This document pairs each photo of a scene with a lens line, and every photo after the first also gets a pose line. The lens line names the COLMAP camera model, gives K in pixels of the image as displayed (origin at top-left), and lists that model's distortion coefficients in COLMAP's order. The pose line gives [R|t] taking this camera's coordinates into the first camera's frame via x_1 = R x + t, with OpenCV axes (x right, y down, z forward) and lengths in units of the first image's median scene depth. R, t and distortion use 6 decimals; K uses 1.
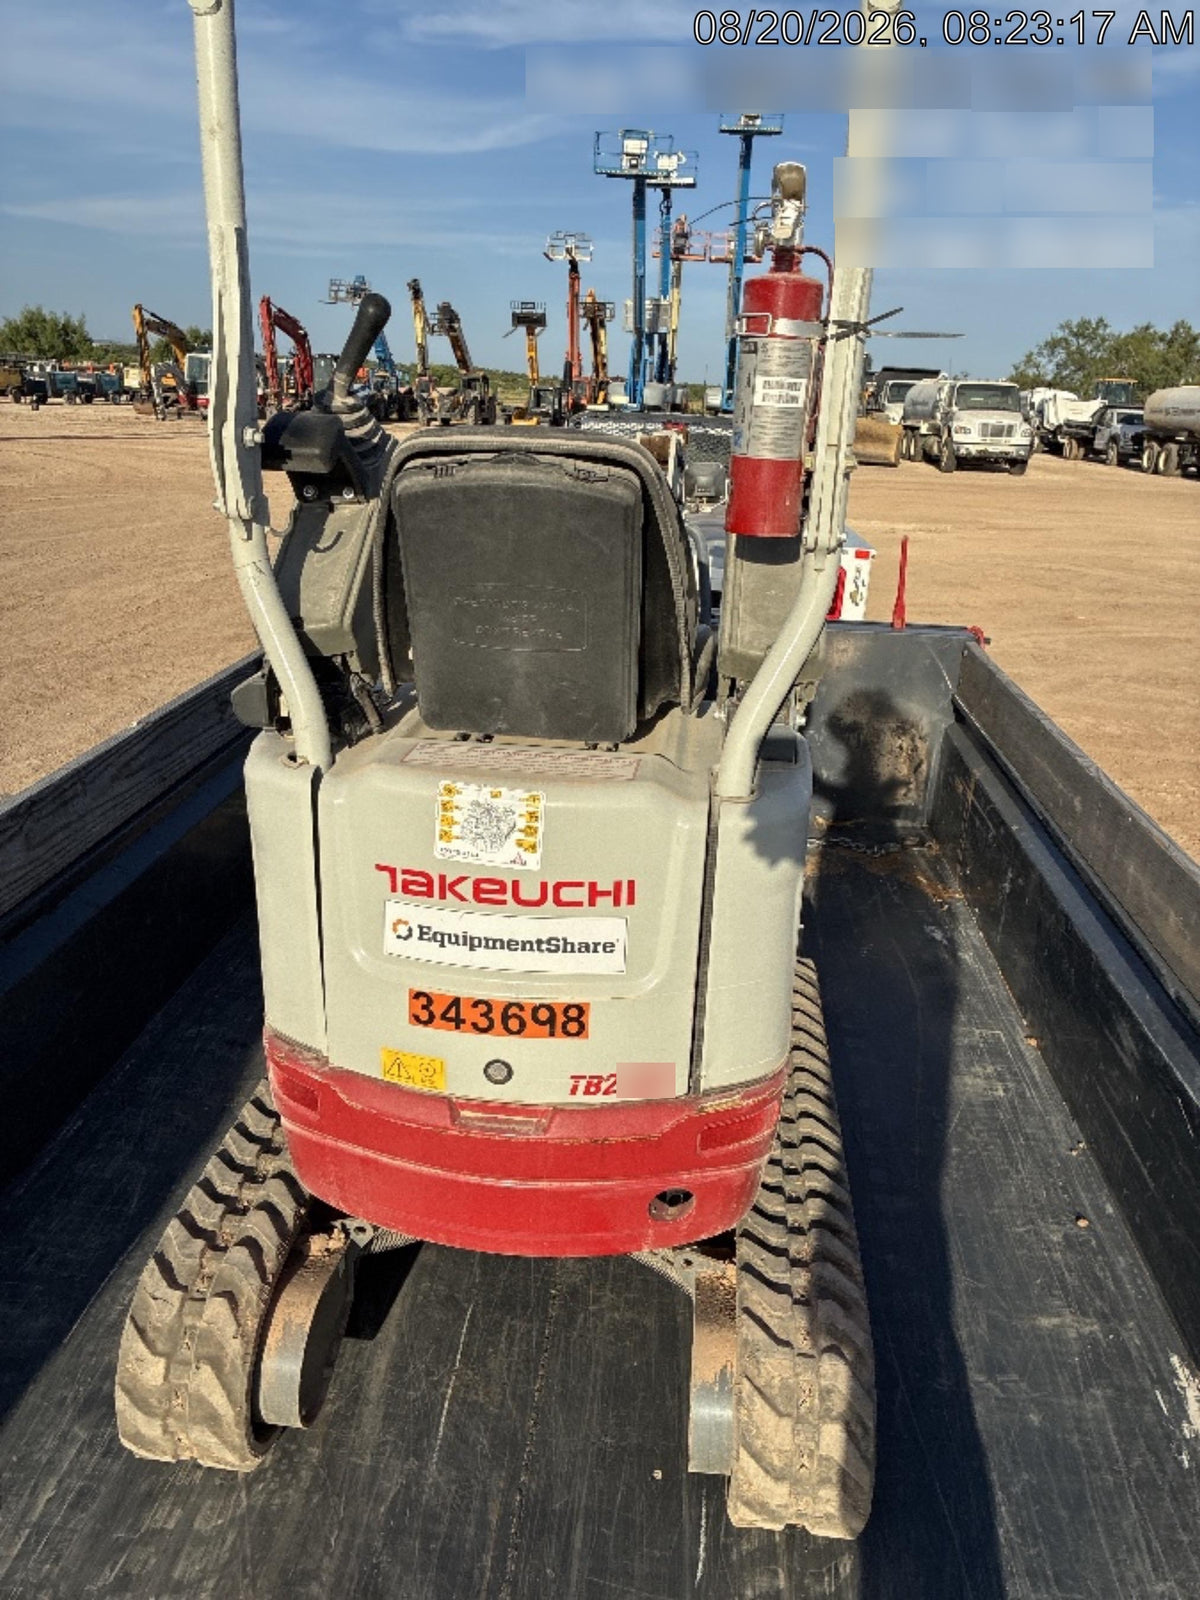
lens RADIAL K [[1243.5, 0, 600.0], [0, 1243.5, 800.0], [0, 0, 1]] dist [0.010467, 0.003401]
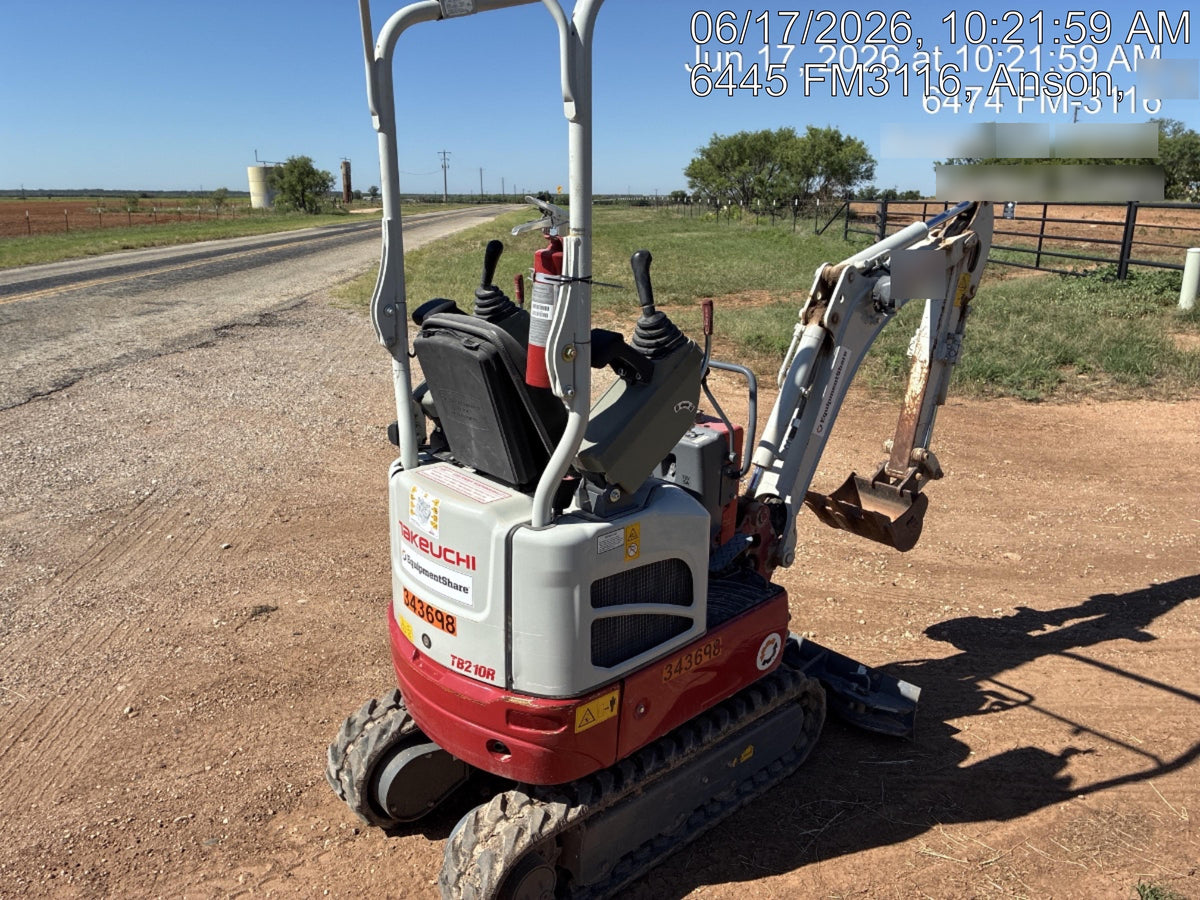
lens RADIAL K [[932.6, 0, 600.0], [0, 932.6, 450.0], [0, 0, 1]] dist [0.010467, 0.003401]
pose [[0.756352, 0.169516, -0.631820, 1.006983], [-0.217579, 0.976042, 0.001405, -0.132471], [0.616921, 0.136408, 0.775114, 0.008869]]
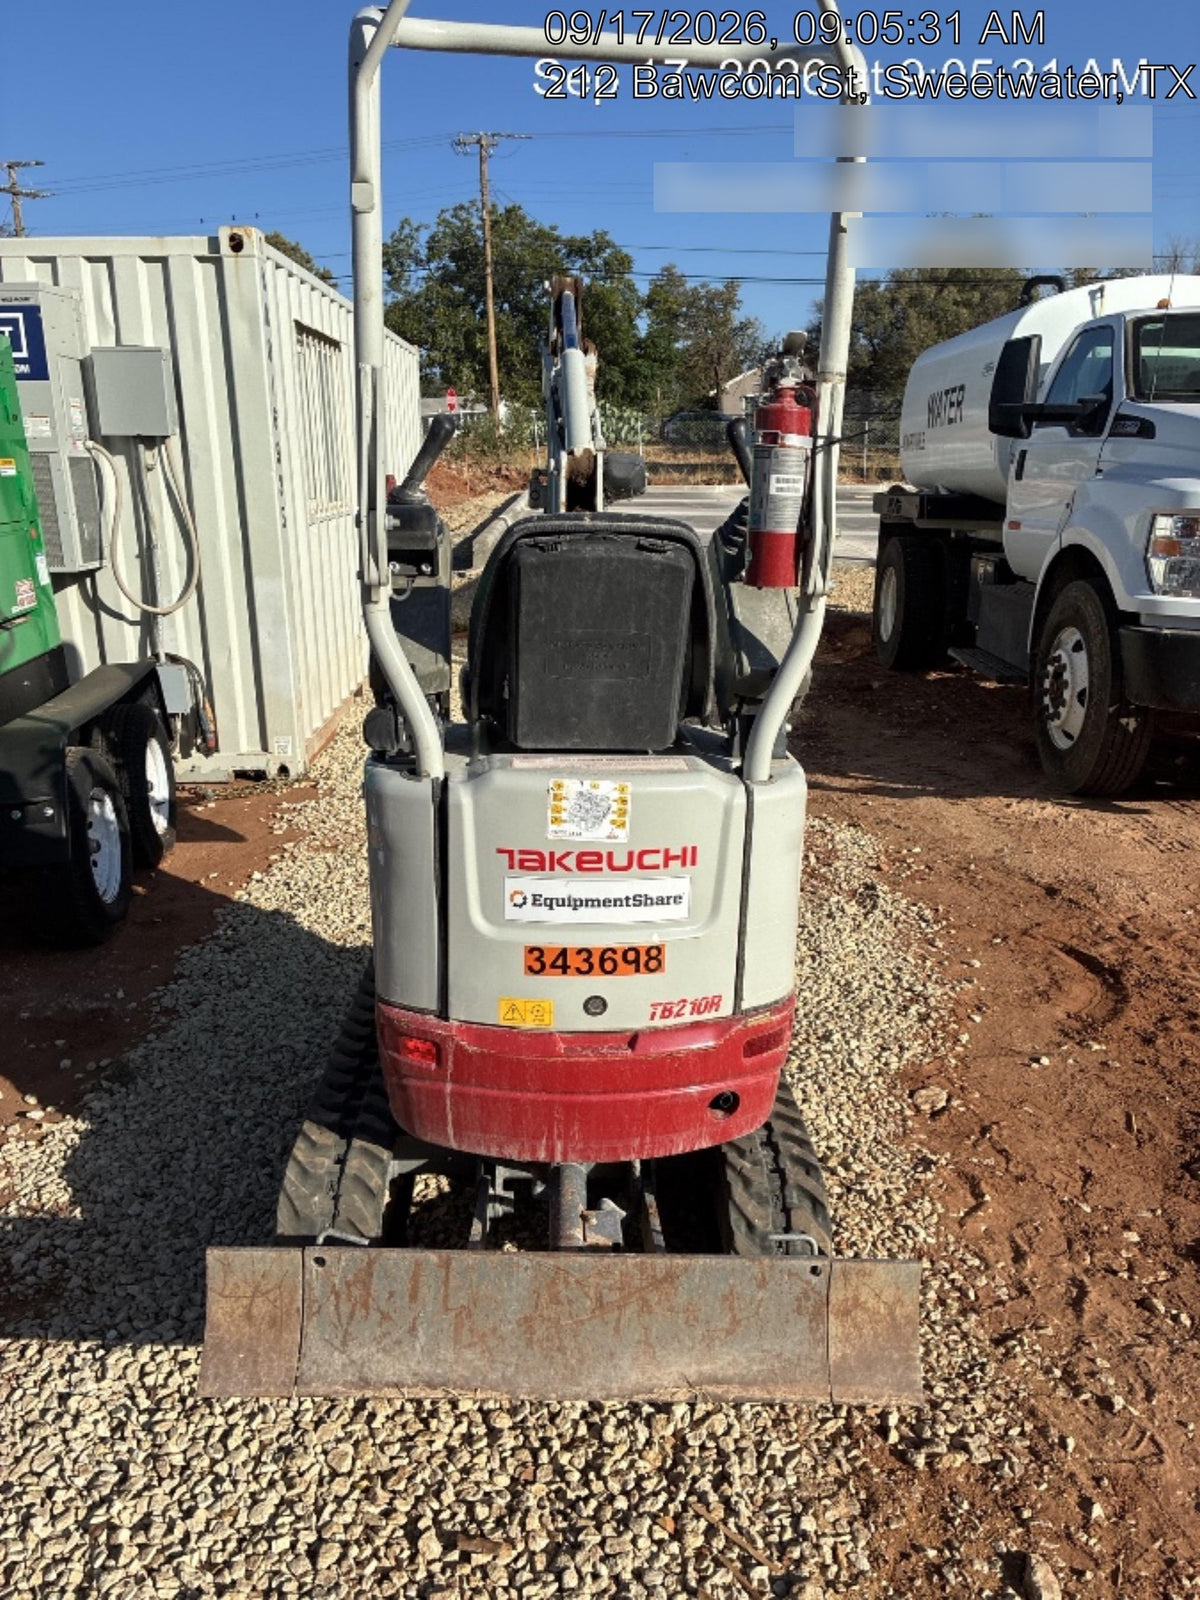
lens RADIAL K [[1243.5, 0, 600.0], [0, 1243.5, 800.0], [0, 0, 1]] dist [0.010467, 0.003401]
pose [[0.983753, -0.060233, 0.169121, -0.290064], [0.071771, 0.995432, -0.062957, 0.090154], [-0.164556, 0.074072, 0.983583, -0.290766]]
